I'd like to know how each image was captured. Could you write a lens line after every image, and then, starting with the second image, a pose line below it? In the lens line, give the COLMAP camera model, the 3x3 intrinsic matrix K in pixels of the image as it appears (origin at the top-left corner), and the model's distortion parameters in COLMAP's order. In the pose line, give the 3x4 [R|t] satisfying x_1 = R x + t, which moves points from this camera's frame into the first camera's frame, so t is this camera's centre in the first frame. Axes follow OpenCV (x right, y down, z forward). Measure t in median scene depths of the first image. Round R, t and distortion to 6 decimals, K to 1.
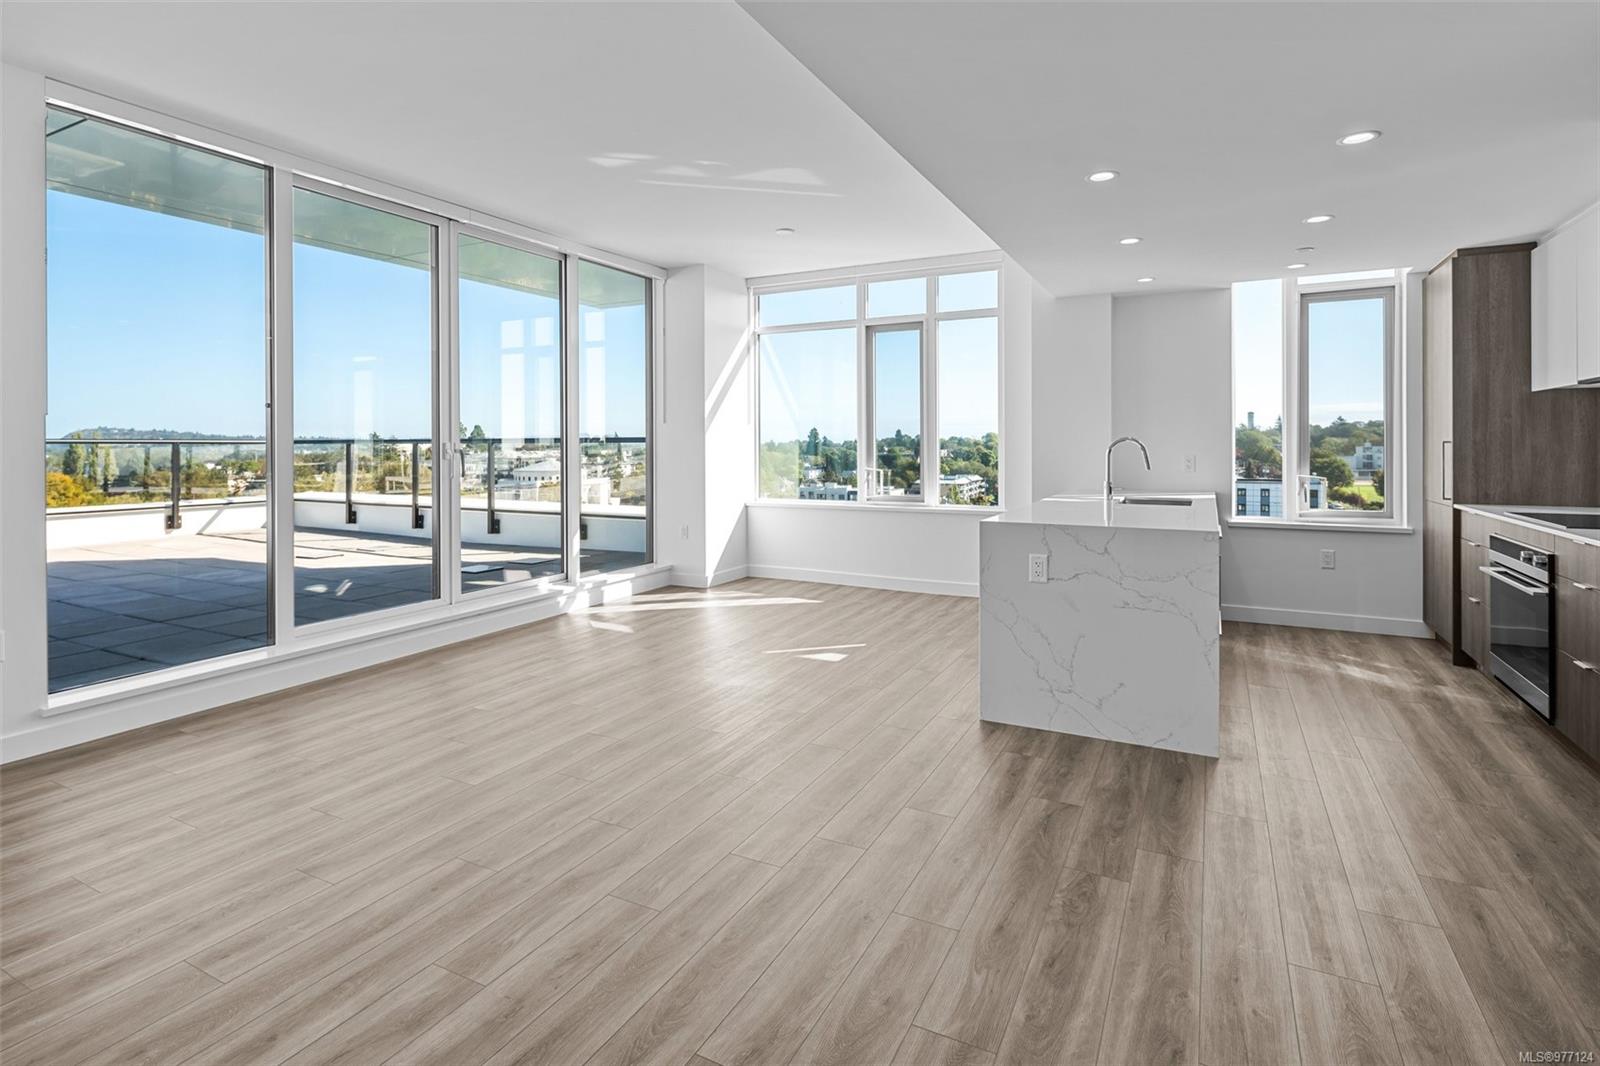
lens RADIAL K [[790.5, 0, 796.2], [0, 790.5, 445.6], [0, 0, 1]] dist [0.001303, -0.001719]
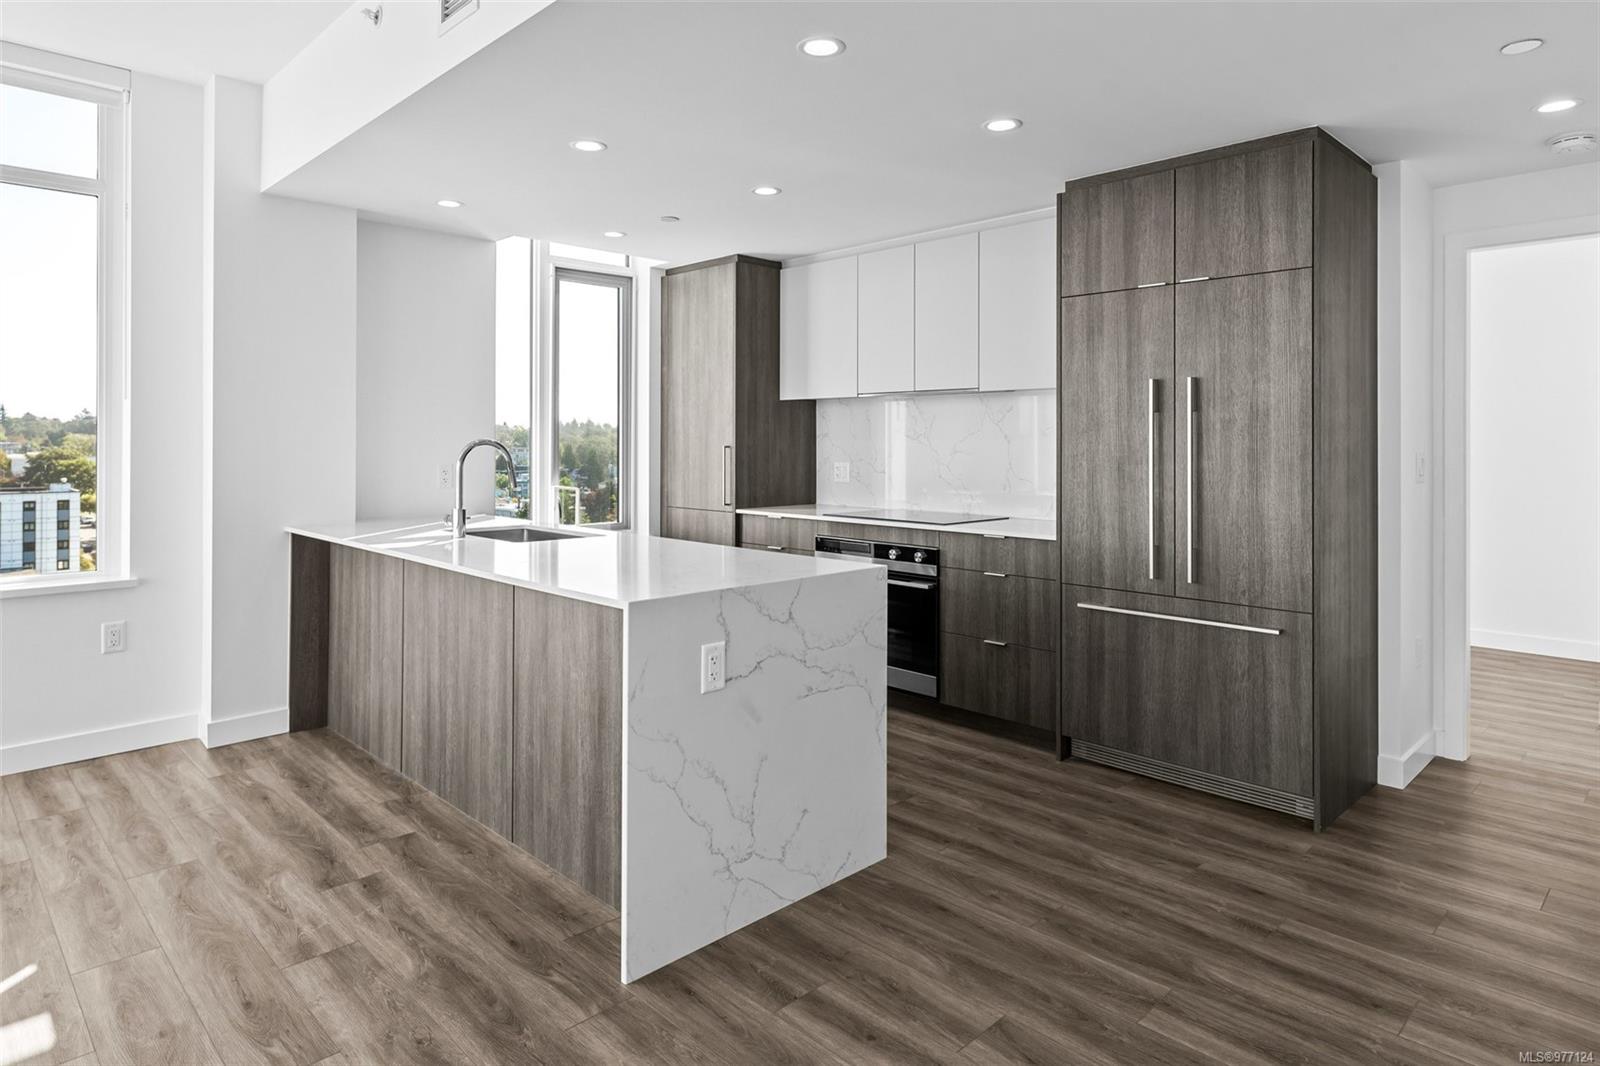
lens RADIAL K [[927.8, 0, 799.3], [0, 927.8, 440.5], [0, 0, 1]] dist [0.001509, -0.000918]
pose [[0.305297, 0.005232, 0.952243, -0.175566], [-0.001565, 0.999986, -0.004993, -0.004730], [-0.952256, 0.000034, 0.305301, 0.390625]]
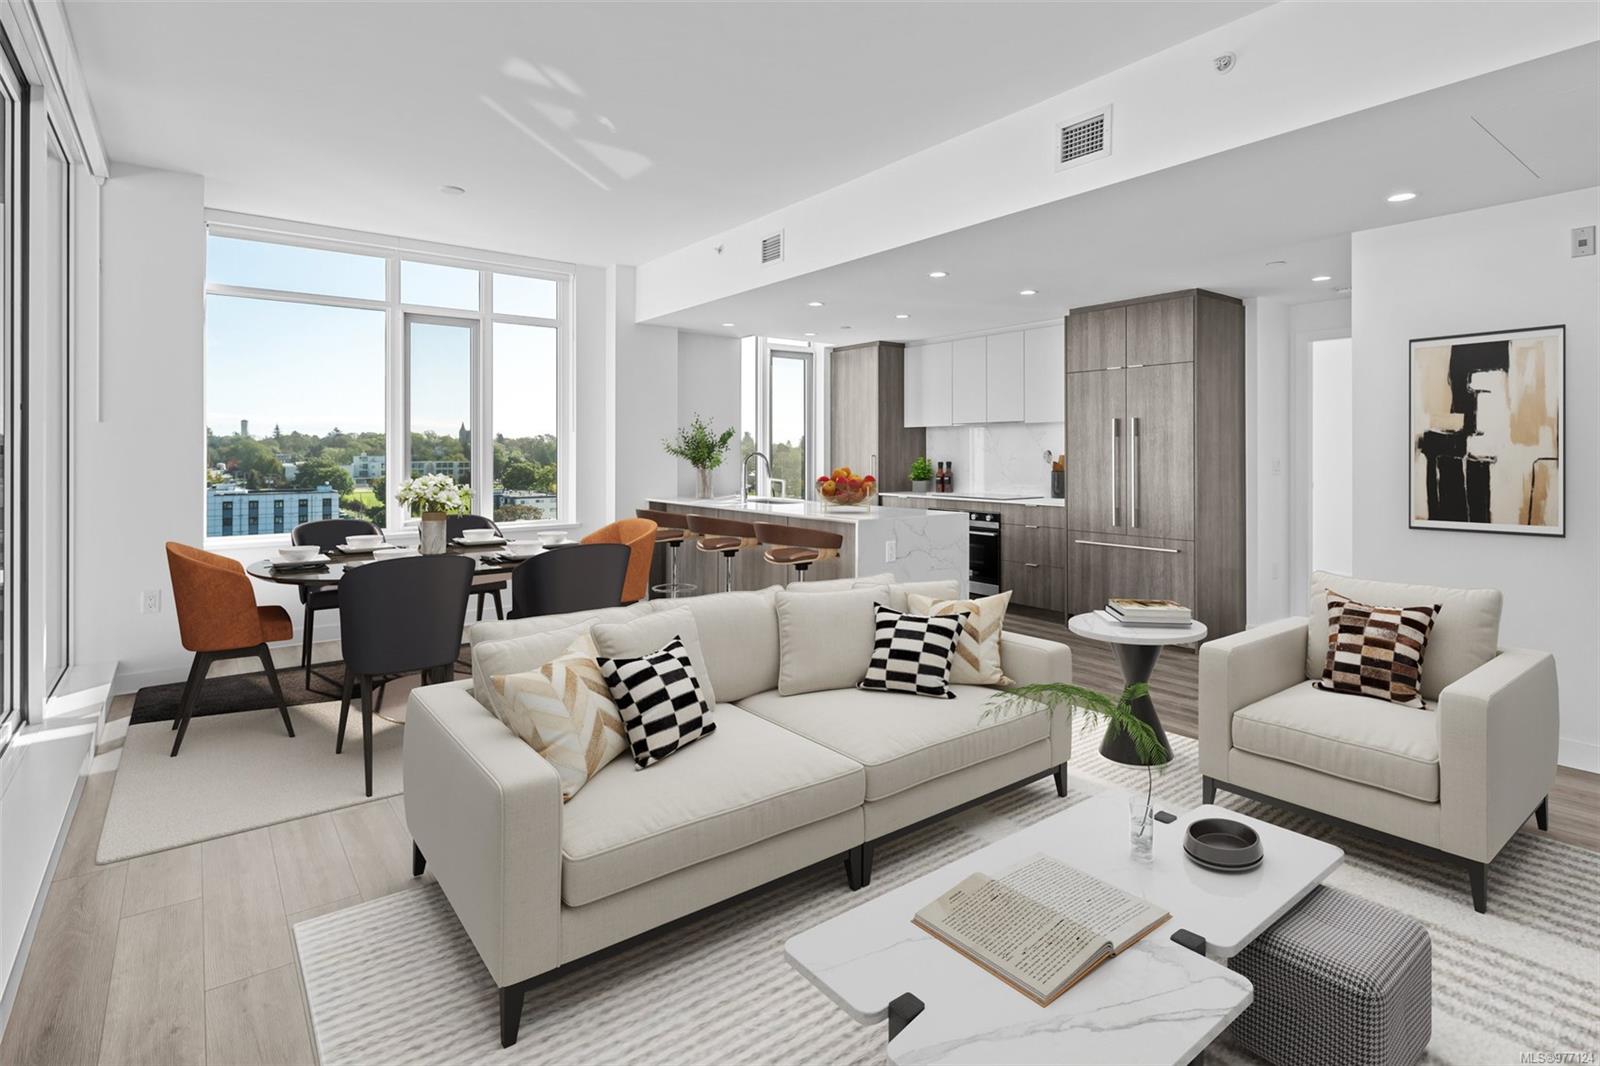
lens RADIAL K [[790.5, 0, 796.2], [0, 790.5, 445.6], [0, 0, 1]] dist [0.001303, -0.001719]
pose [[0.423797, 0.011103, 0.905689, -0.517777], [0.000186, 0.999924, -0.012346, -0.003766], [-0.905757, 0.005401, 0.423762, 0.309943]]
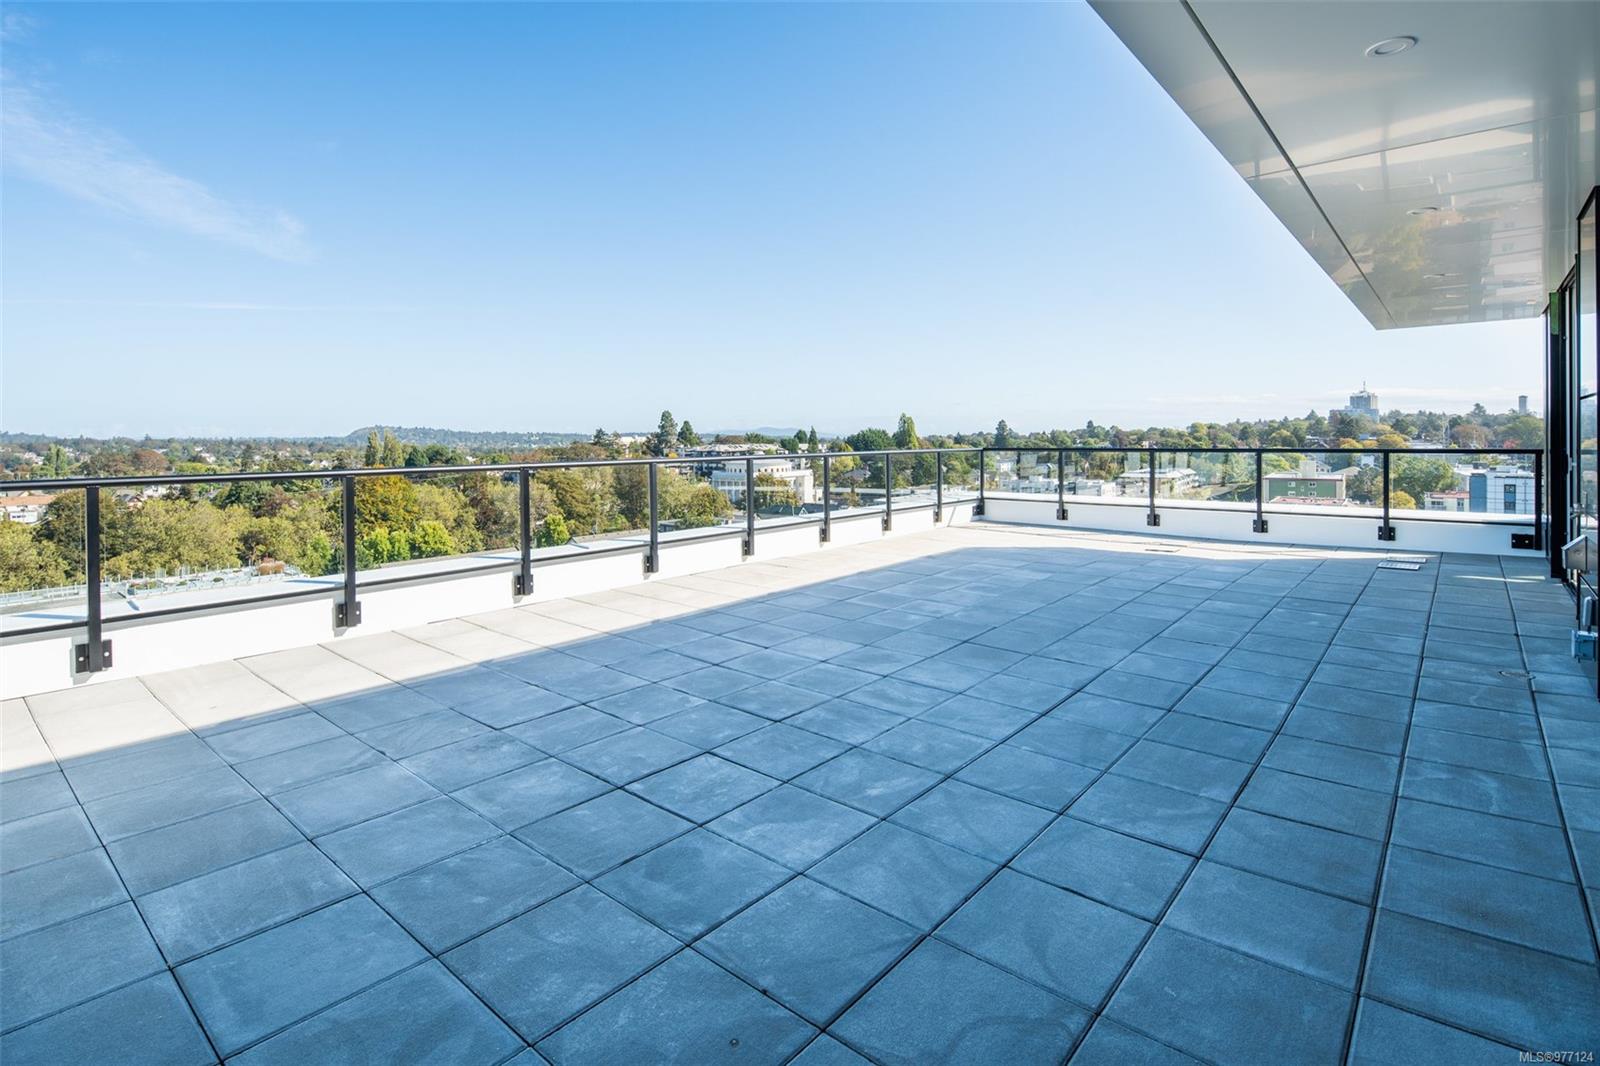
lens RADIAL K [[780.7, 0, 800.5], [0, 780.7, 442.2], [0, 0, 1]] dist [0.002706, -0.000663]
pose [[0.975593, -0.004561, -0.219537, -1.067850], [0.005678, 0.999974, 0.004461, -0.035884], [0.219511, -0.005599, 0.975594, -0.310251]]
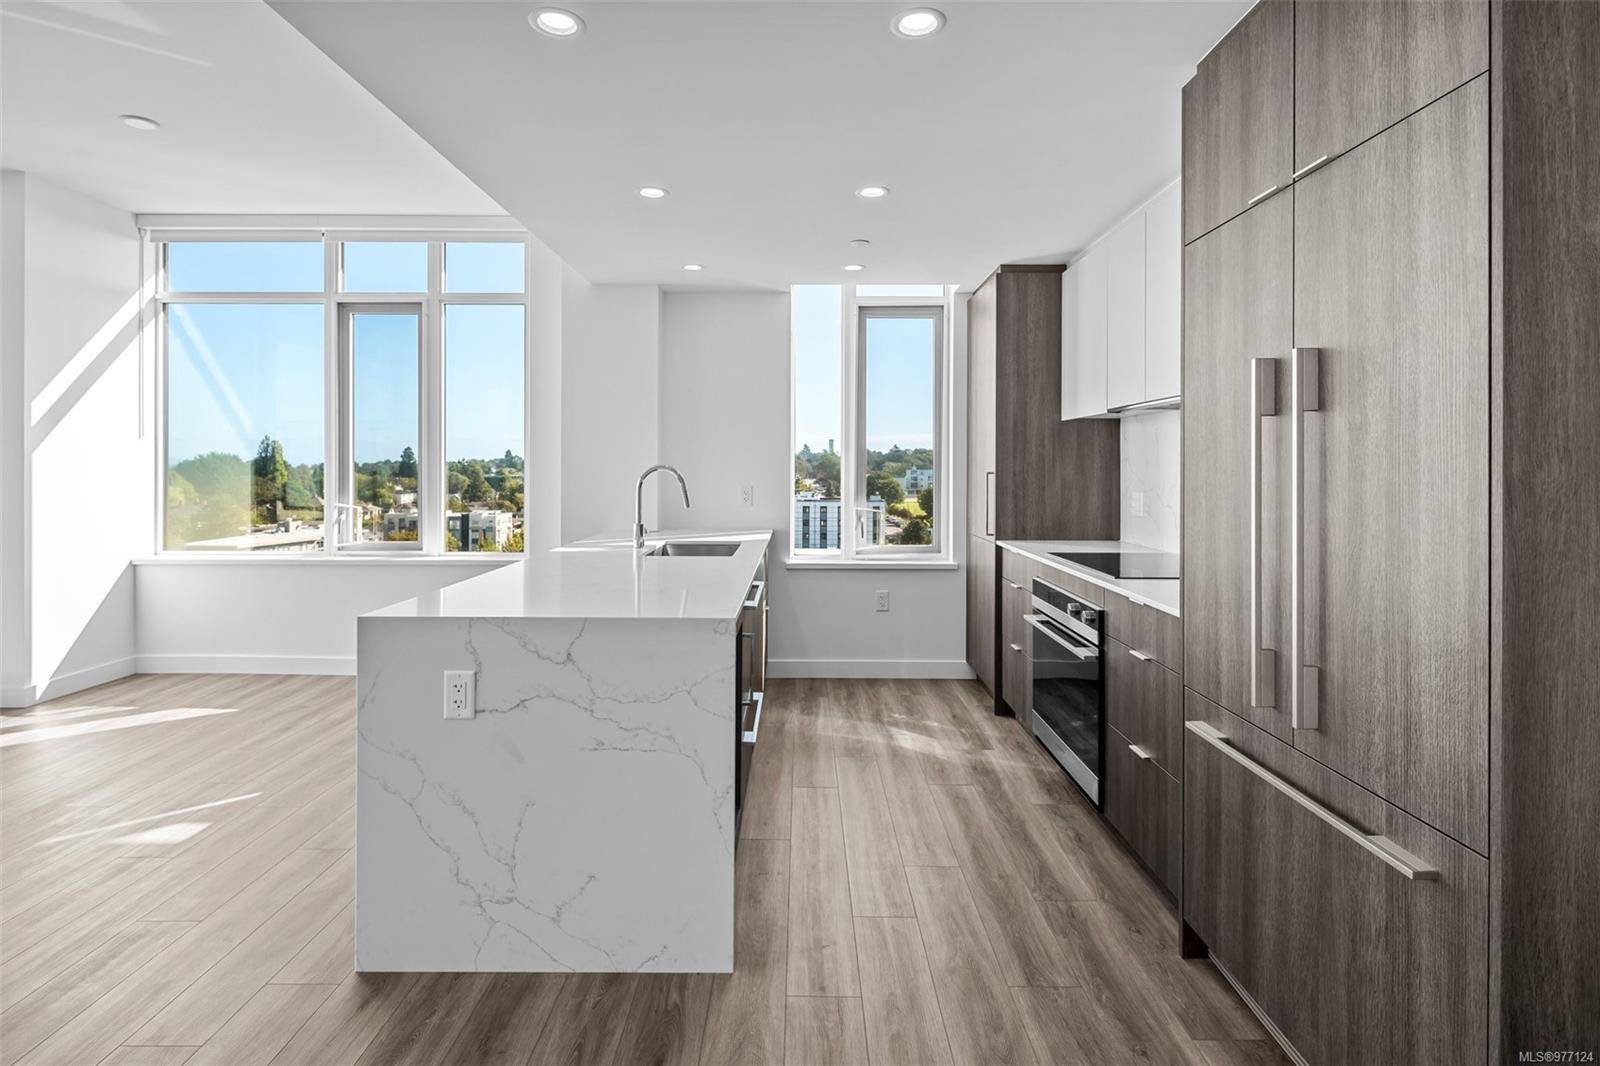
lens RADIAL K [[789.4, 0, 799.2], [0, 789.4, 466.4], [0, 0, 1]] dist [-0.000583, -0.001022]
pose [[0.886369, 0.005852, 0.462942, 0.138517], [-0.005189, 0.999983, -0.002705, -0.006025], [-0.462950, -0.000005, 0.886385, 0.199701]]
